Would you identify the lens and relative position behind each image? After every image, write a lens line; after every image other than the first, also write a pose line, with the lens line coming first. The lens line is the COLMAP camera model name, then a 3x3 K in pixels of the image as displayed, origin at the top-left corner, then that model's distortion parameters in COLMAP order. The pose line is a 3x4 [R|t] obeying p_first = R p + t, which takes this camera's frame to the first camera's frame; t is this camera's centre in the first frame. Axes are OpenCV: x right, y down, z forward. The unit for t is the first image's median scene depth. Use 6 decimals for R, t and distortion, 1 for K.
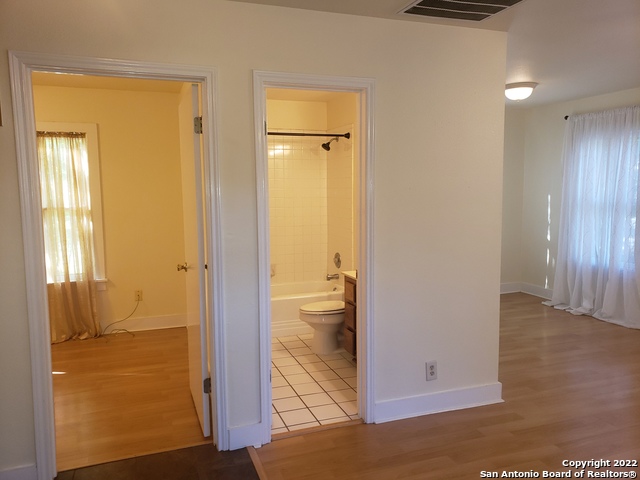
lens RADIAL K [[502.8, 0, 315.4], [0, 502.8, 241.7], [0, 0, 1]] dist [-0.000886, 0.027573]
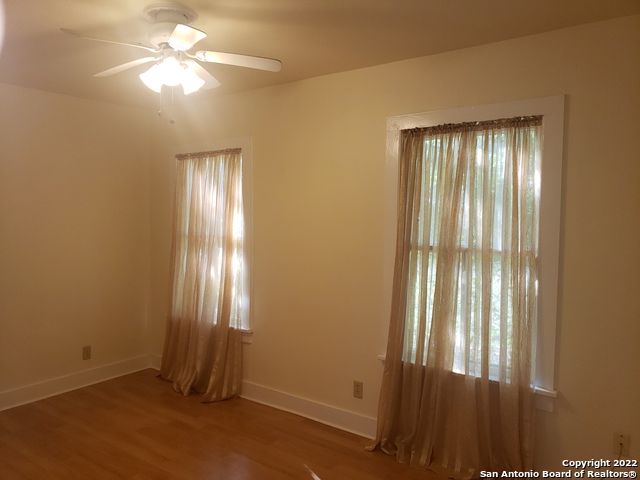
lens RADIAL K [[502.8, 0, 315.3], [0, 502.8, 242.1], [0, 0, 1]] dist [-0.000886, 0.027573]
pose [[0.667983, 0.023274, -0.743812, -0.203219], [-0.141724, 0.985196, -0.096449, 0.010529], [0.730557, 0.169842, 0.661393, 0.463299]]
